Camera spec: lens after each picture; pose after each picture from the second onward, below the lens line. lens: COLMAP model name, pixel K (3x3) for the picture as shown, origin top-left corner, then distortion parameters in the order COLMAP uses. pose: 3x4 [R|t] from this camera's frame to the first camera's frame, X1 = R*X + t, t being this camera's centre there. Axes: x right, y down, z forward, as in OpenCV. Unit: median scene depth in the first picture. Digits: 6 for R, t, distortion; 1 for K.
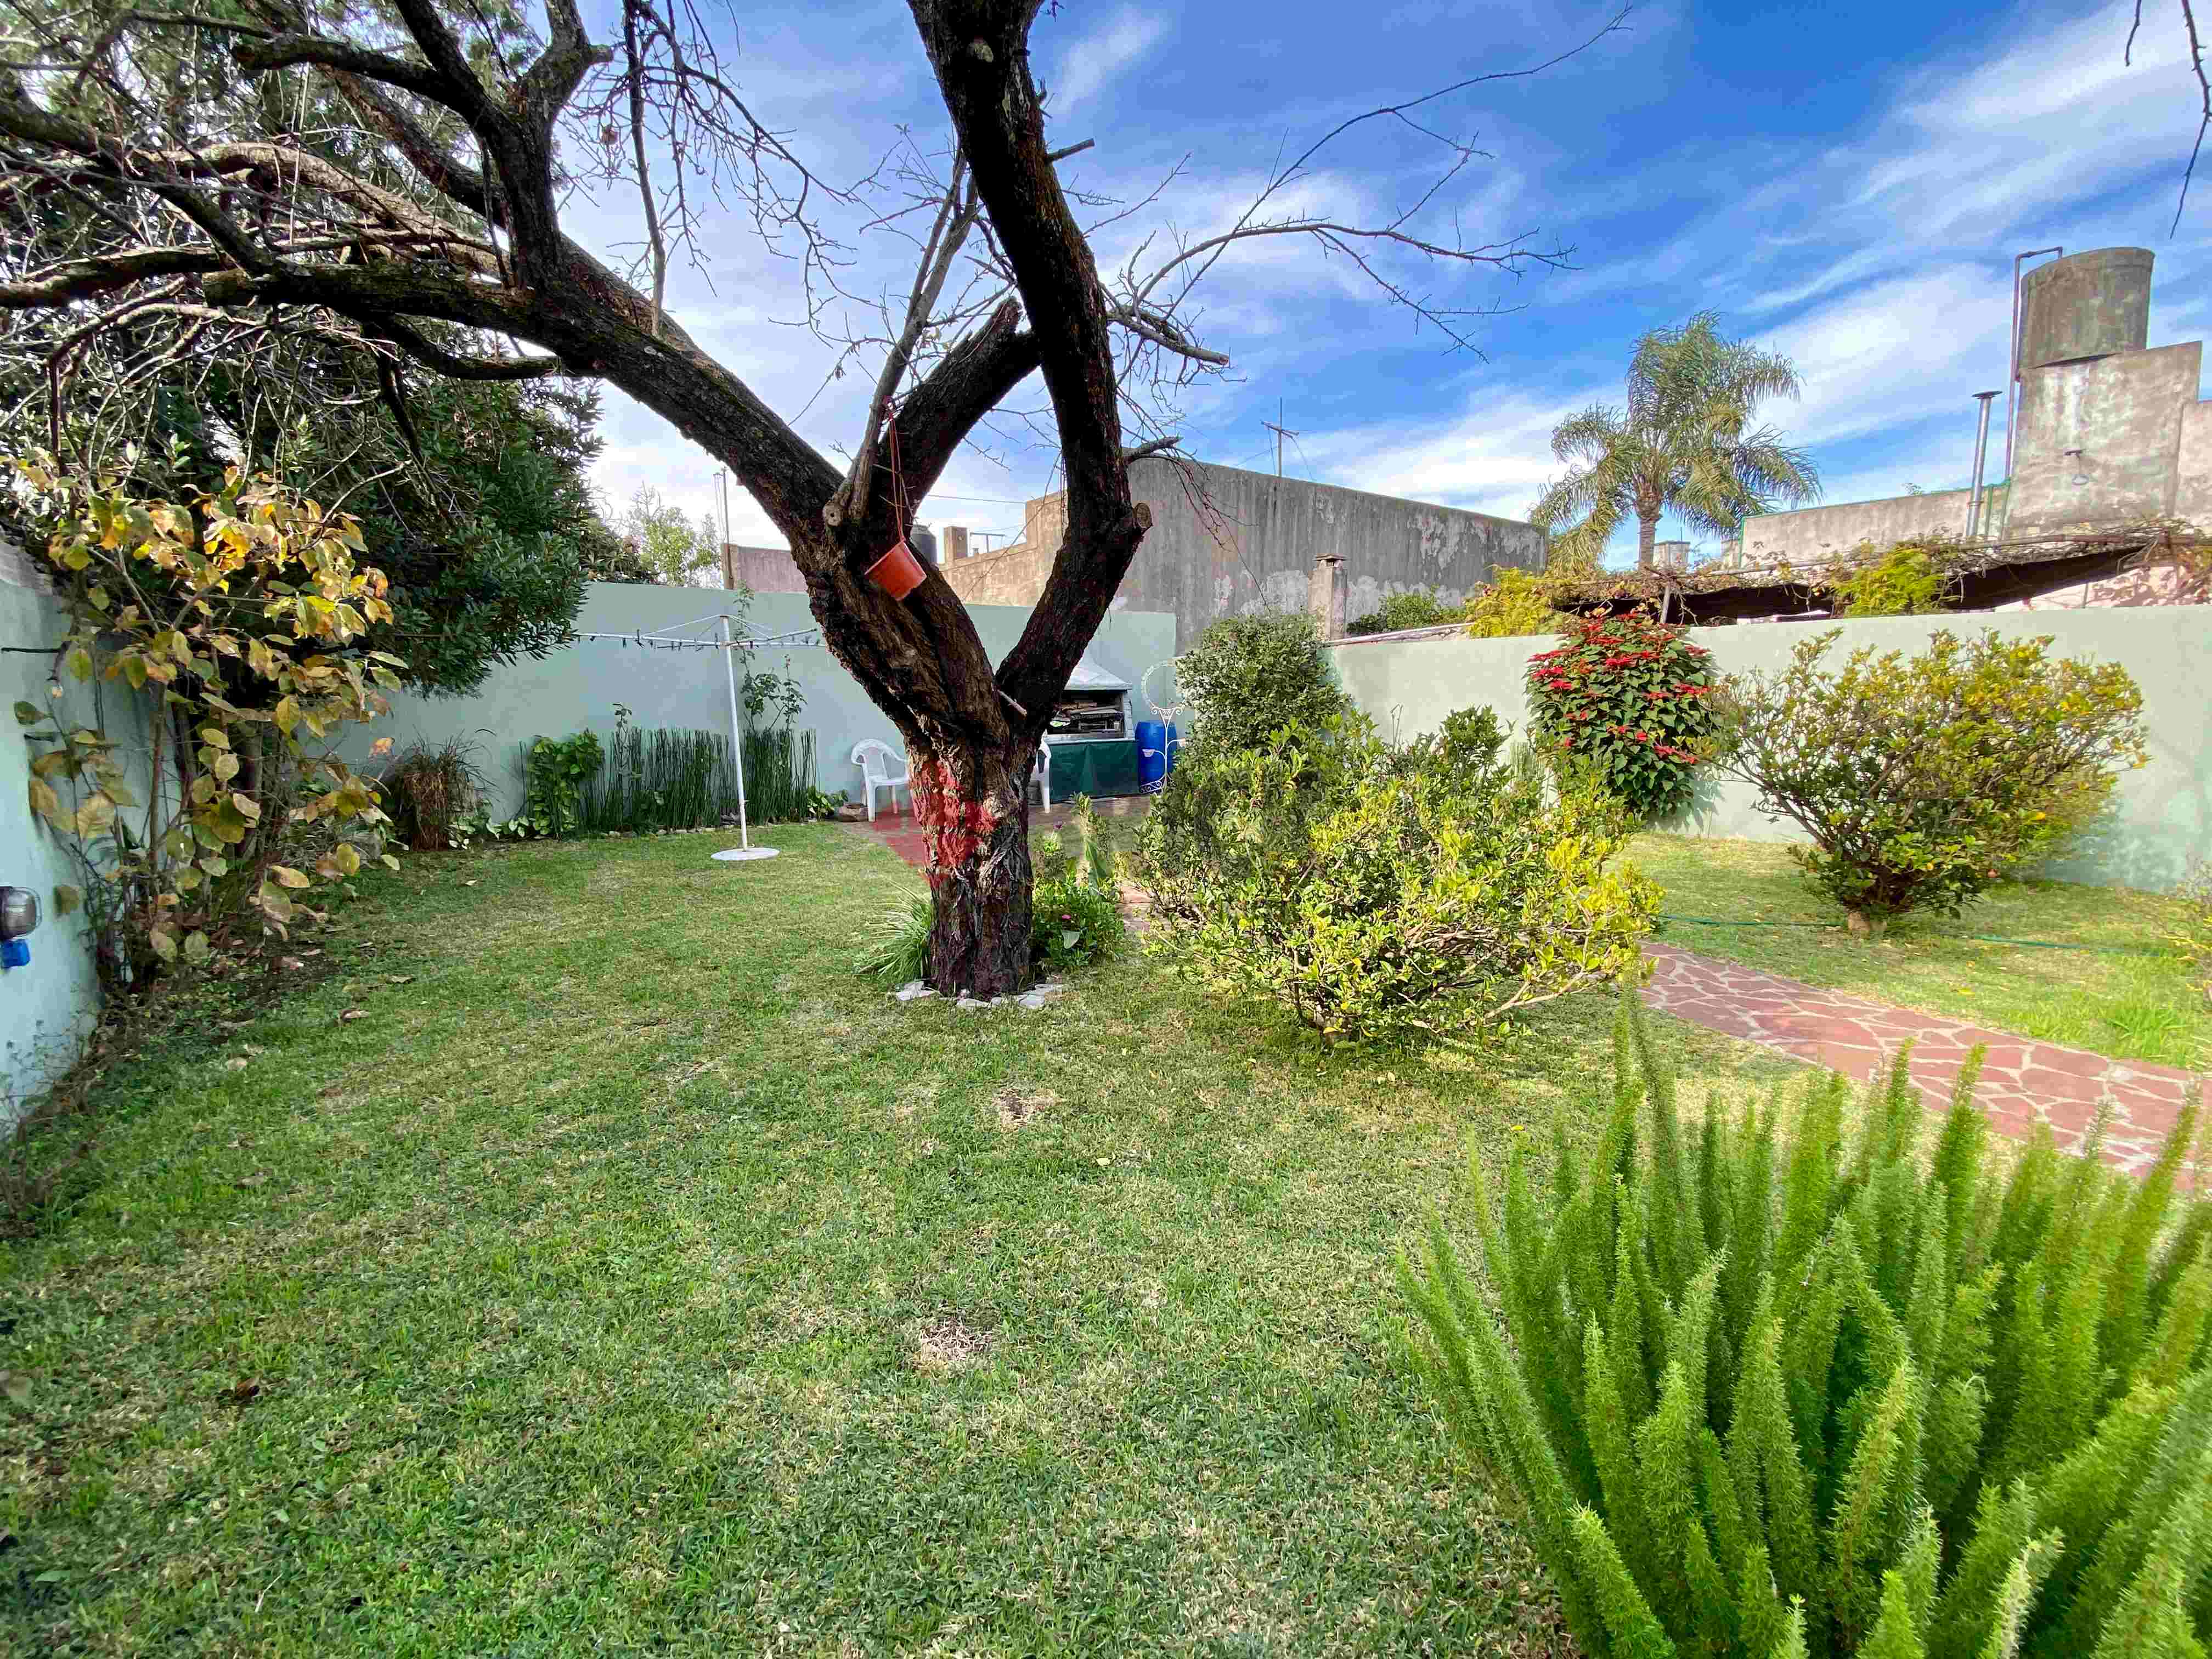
lens RADIAL K [[889.1, 0, 1097.4], [0, 889.1, 829.9], [0, 0, 1]] dist [0.001089, -0.013993]
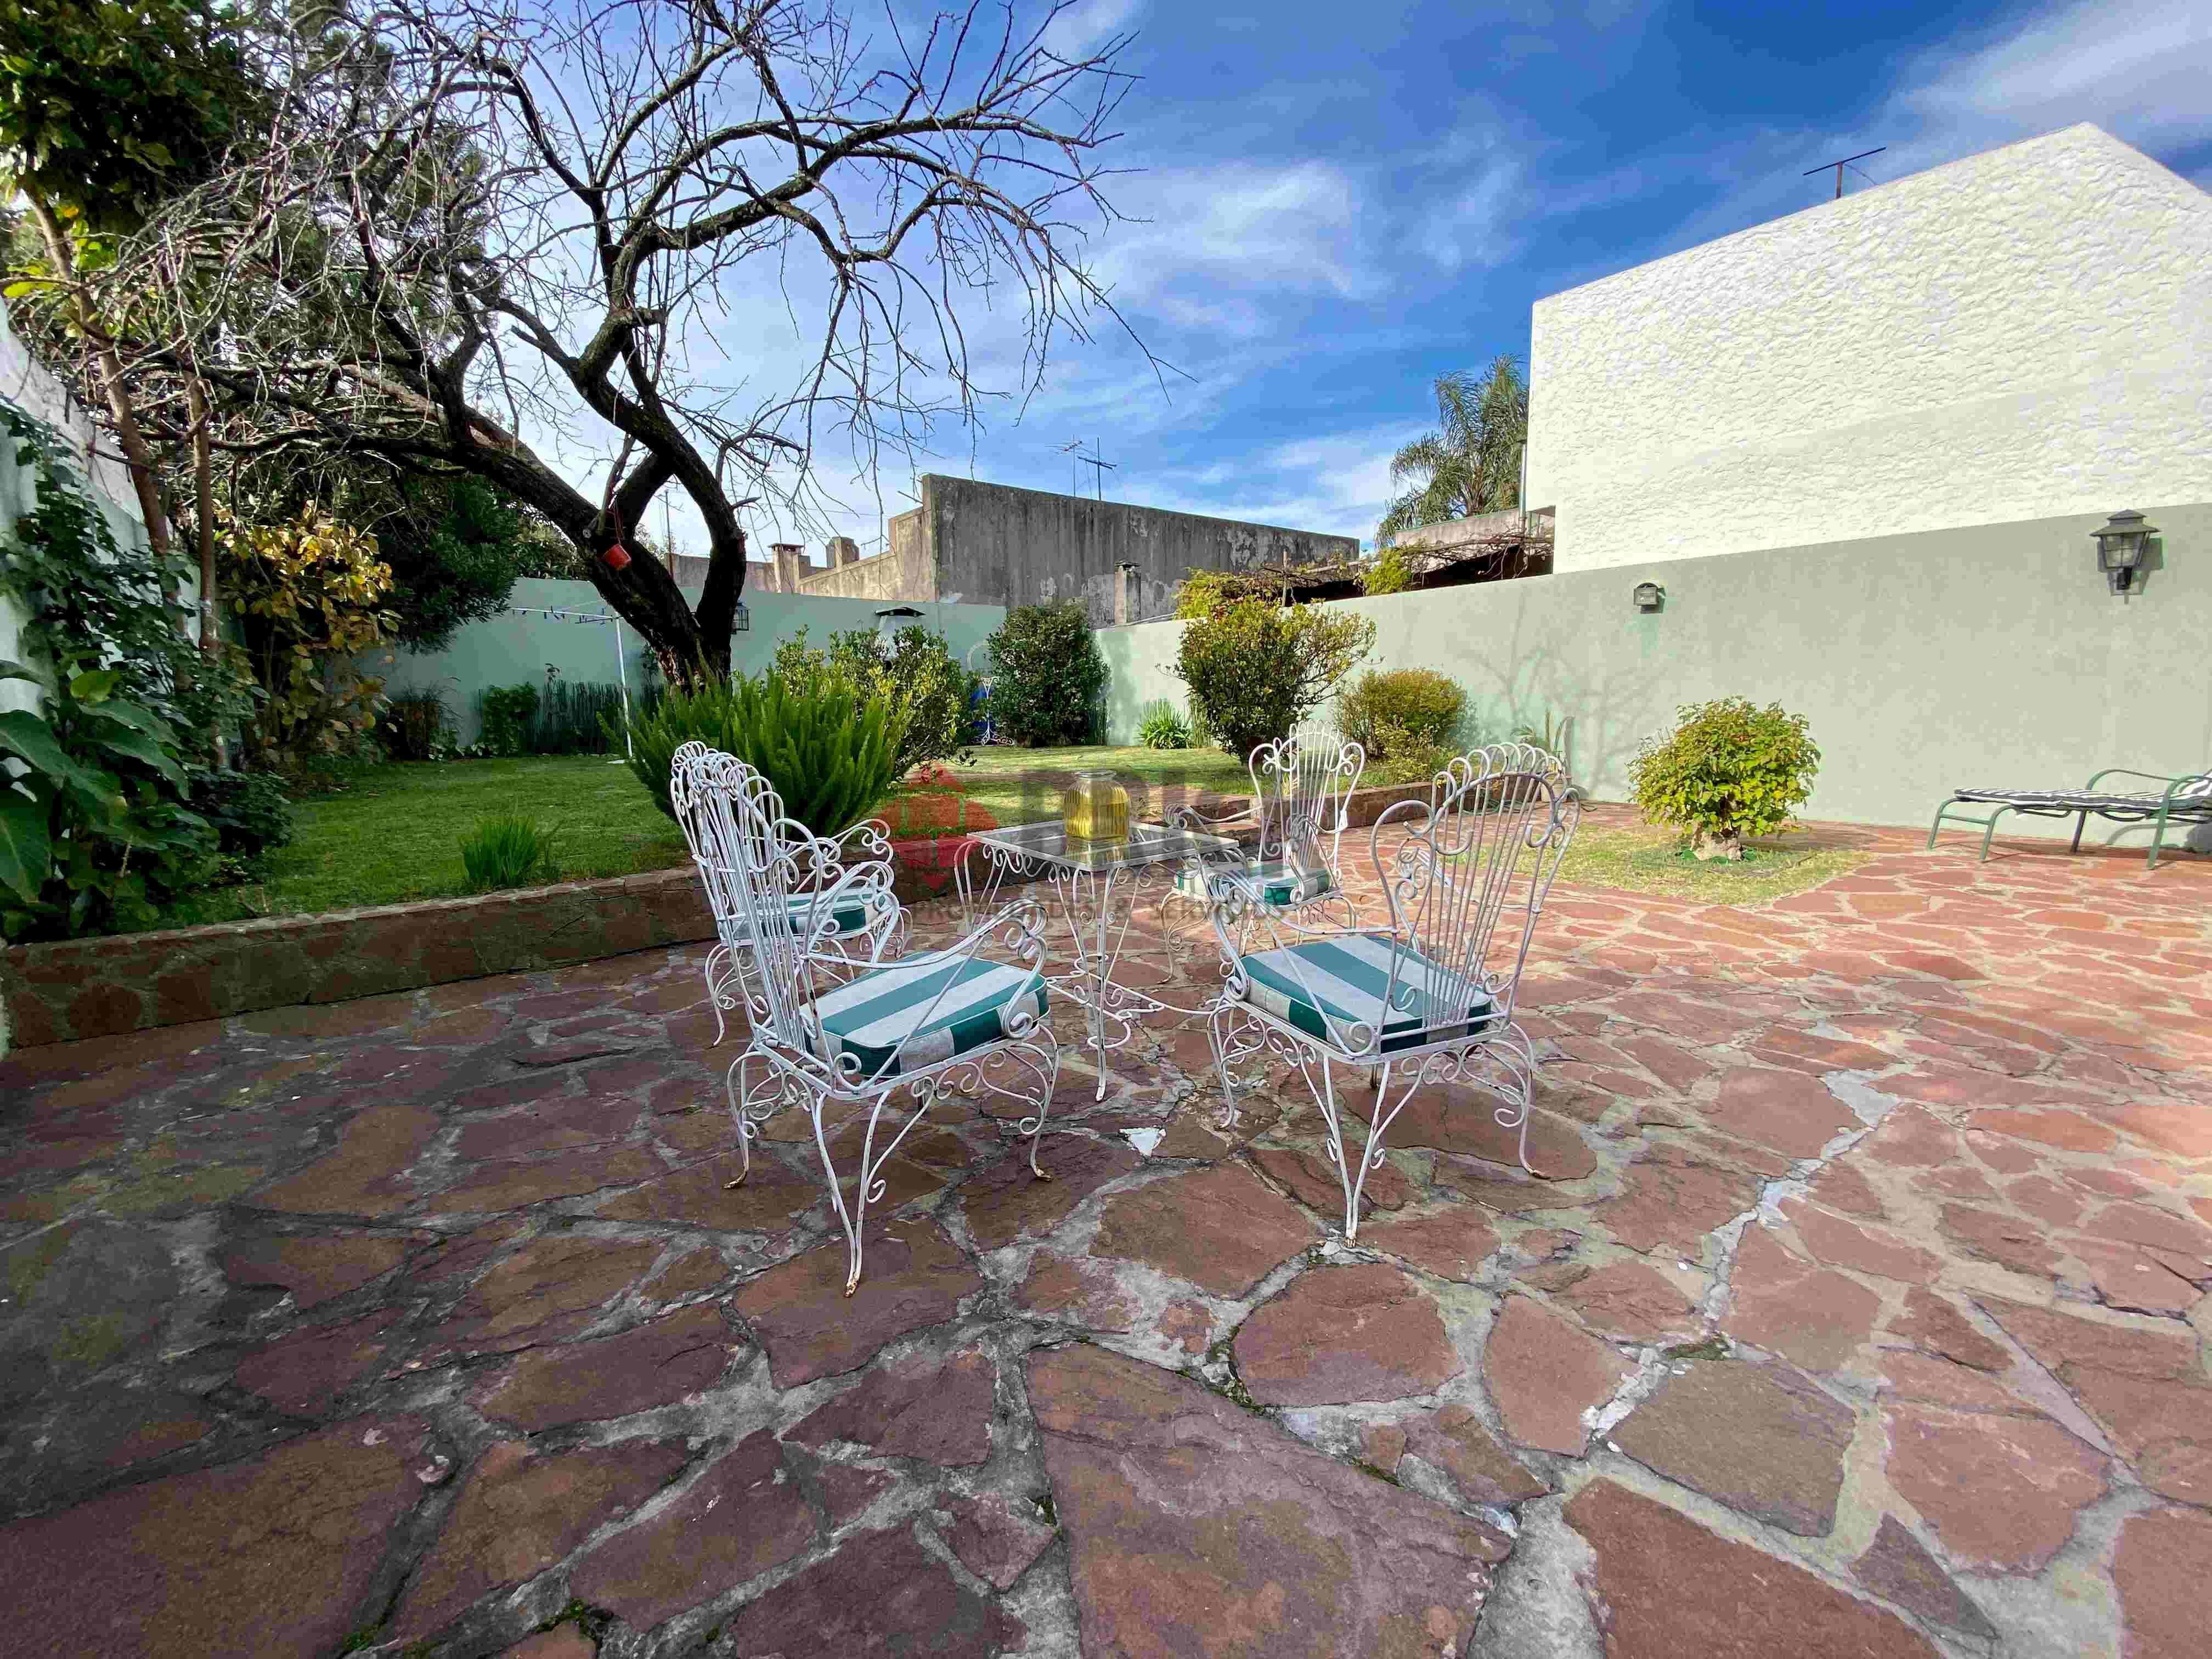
lens RADIAL K [[896.9, 0, 1106.0], [0, 896.9, 829.5], [0, 0, 1]] dist [0.002147, -0.014510]
pose [[0.999950, -0.006038, 0.007986, 0.386518], [0.006177, 0.999826, -0.017582, 0.174893], [-0.007878, 0.017630, 0.999814, -0.498226]]
